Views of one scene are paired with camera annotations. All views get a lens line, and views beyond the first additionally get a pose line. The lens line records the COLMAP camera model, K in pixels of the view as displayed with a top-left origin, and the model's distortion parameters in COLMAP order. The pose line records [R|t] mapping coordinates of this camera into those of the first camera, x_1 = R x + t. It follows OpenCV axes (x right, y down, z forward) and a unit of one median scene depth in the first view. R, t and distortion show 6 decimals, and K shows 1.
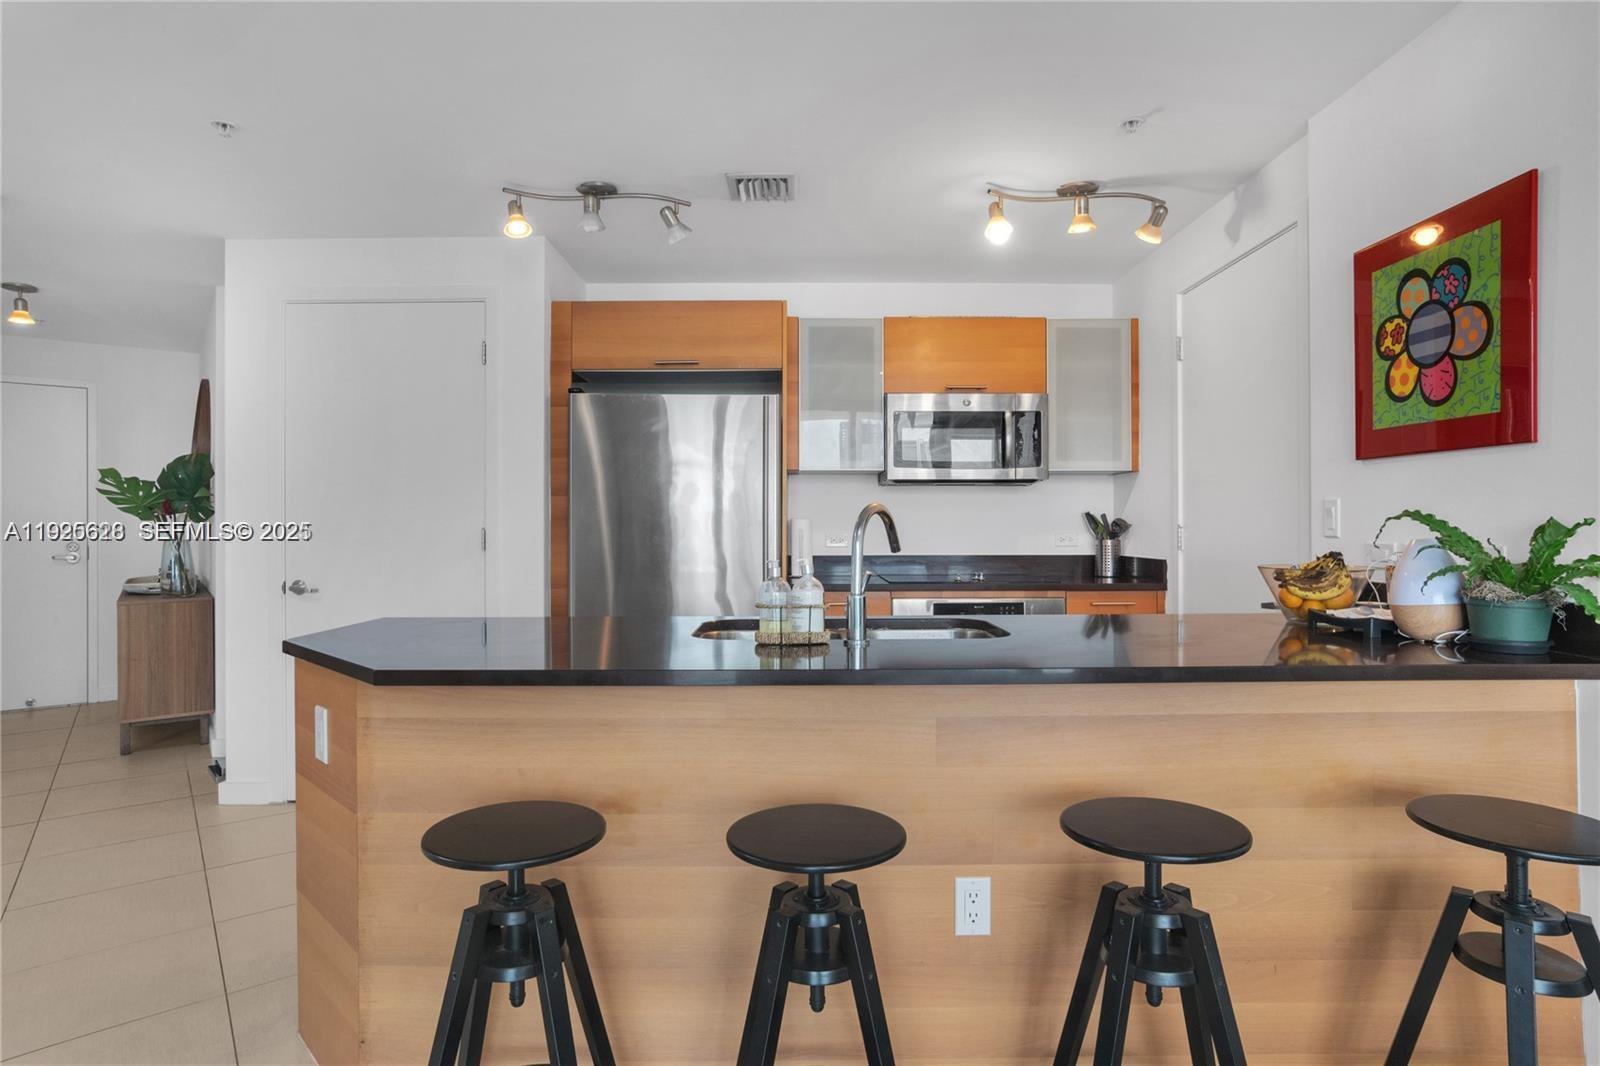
lens RADIAL K [[877.5, 0, 800.0], [0, 877.5, 515.9], [0, 0, 1]] dist [-0.053271, 0.042627]
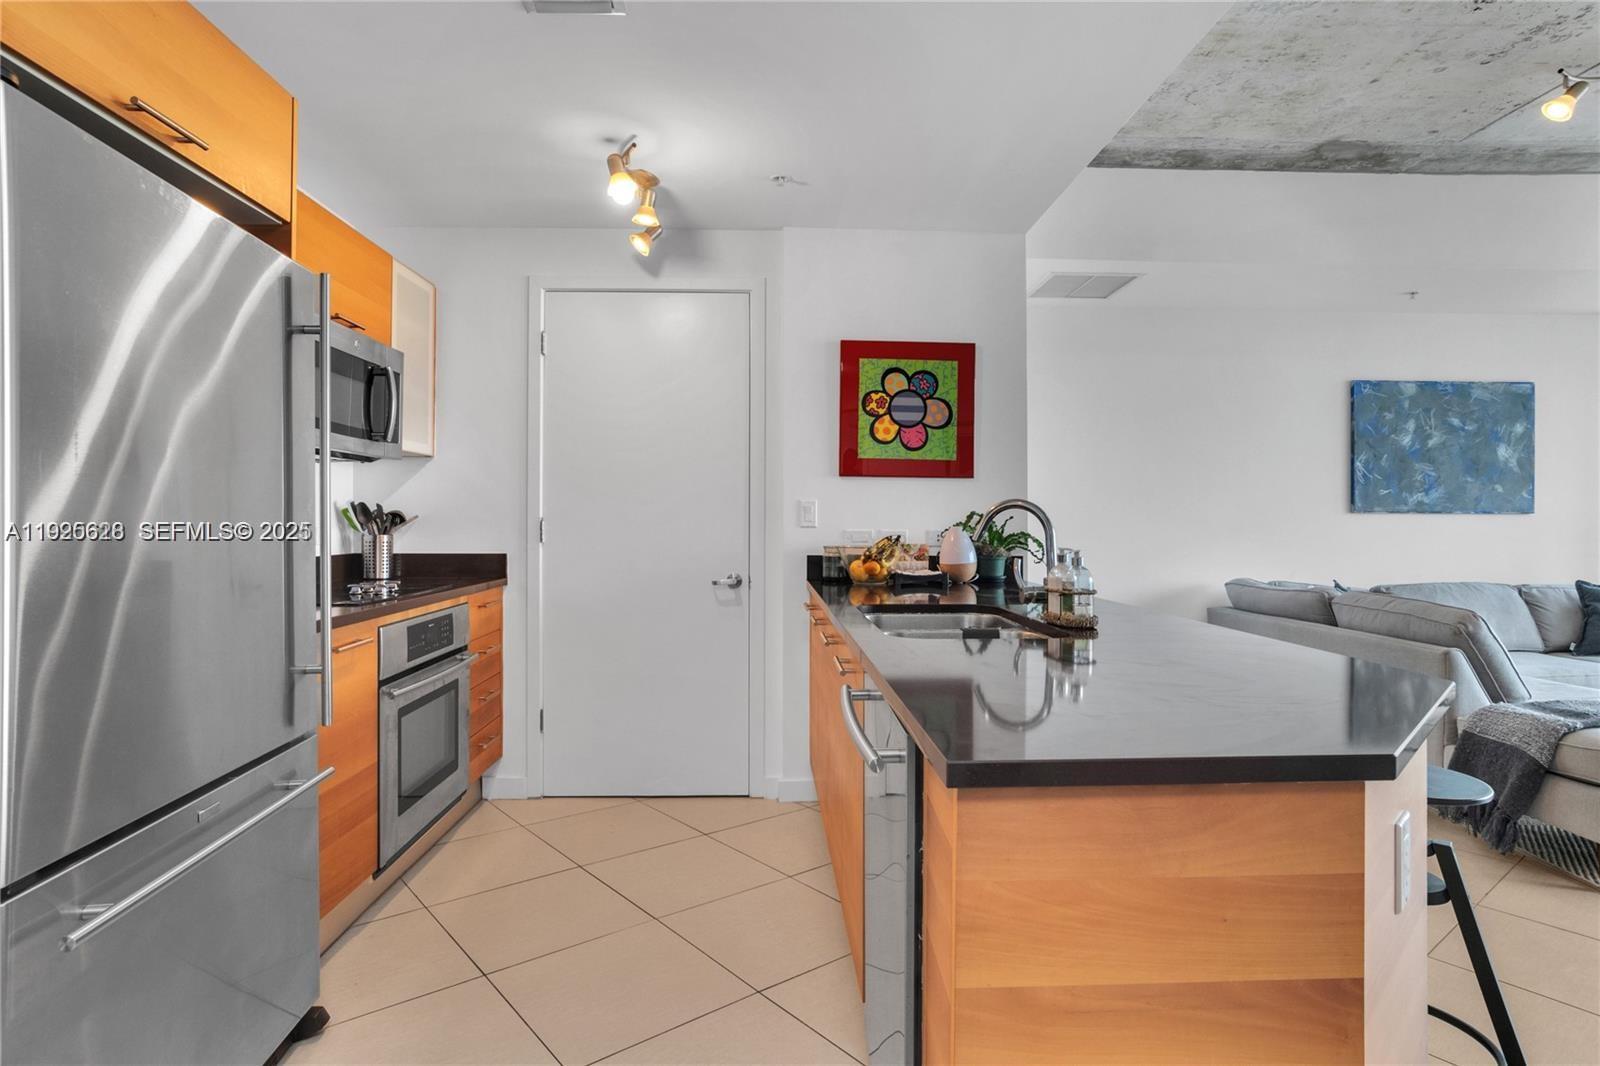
lens RADIAL K [[877.5, 0, 800.0], [0, 877.5, 515.9], [0, 0, 1]] dist [-0.053271, 0.042627]
pose [[-0.043969, 0.005767, 0.999016, -0.690249], [-0.011925, 0.999909, -0.006297, 0.012522], [-0.998962, -0.012190, -0.043897, 0.876229]]
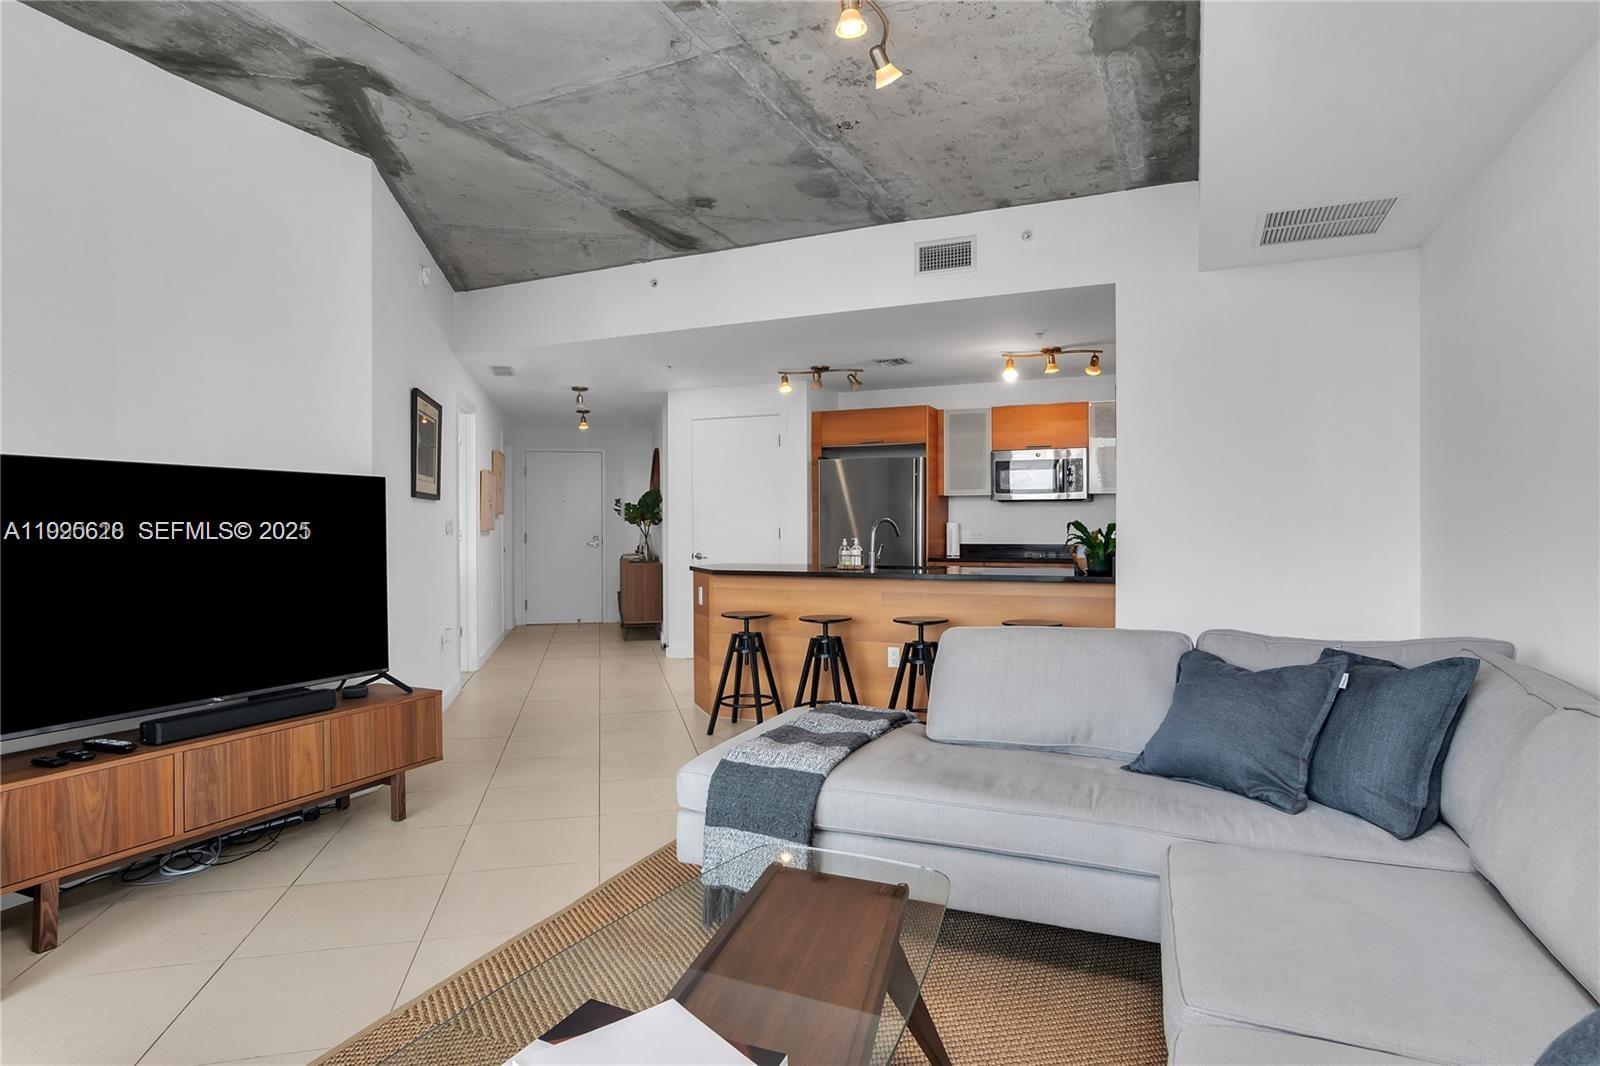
lens RADIAL K [[877.5, 0, 800.0], [0, 877.5, 515.9], [0, 0, 1]] dist [-0.053271, 0.042627]
pose [[0.911552, -0.004778, -0.411158, 0.614616], [0.004140, 0.999988, -0.002441, -0.010109], [0.411165, 0.000523, 0.911561, -0.989286]]
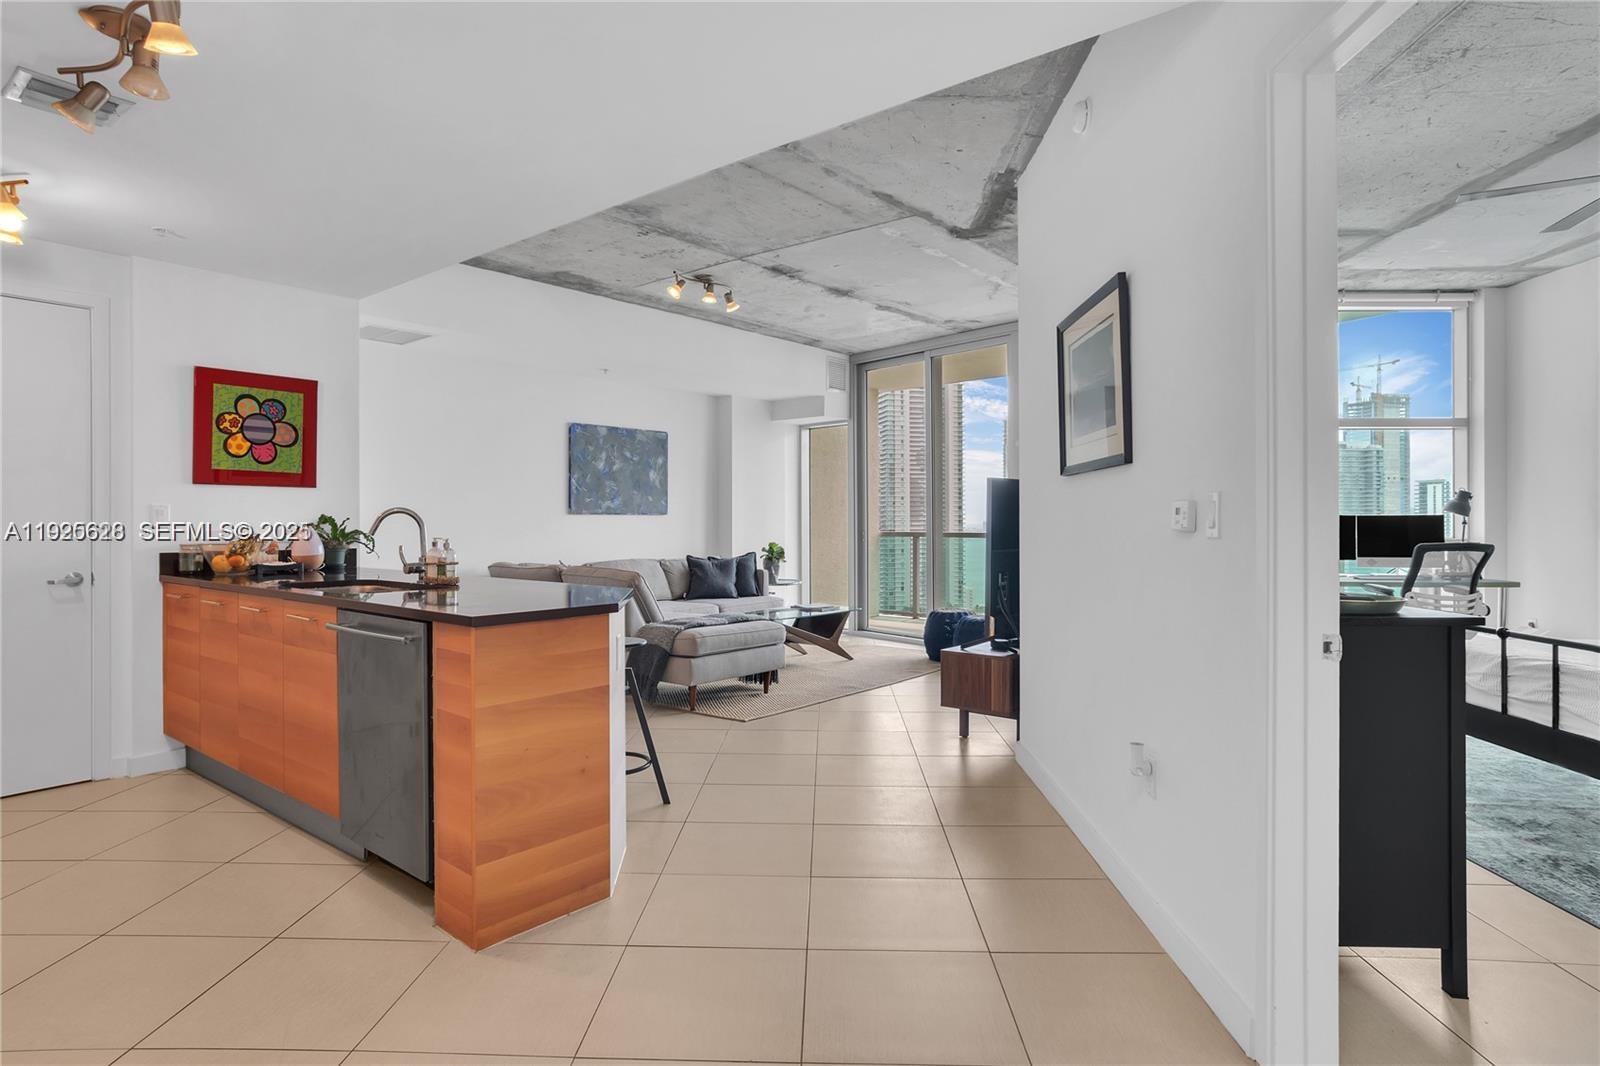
lens RADIAL K [[877.5, 0, 800.0], [0, 877.5, 515.9], [0, 0, 1]] dist [-0.053271, 0.042627]
pose [[-0.778260, 0.005393, 0.627919, -1.094476], [-0.002379, 0.999931, -0.011537, 0.014525], [-0.627938, -0.010472, -0.778193, 1.227046]]
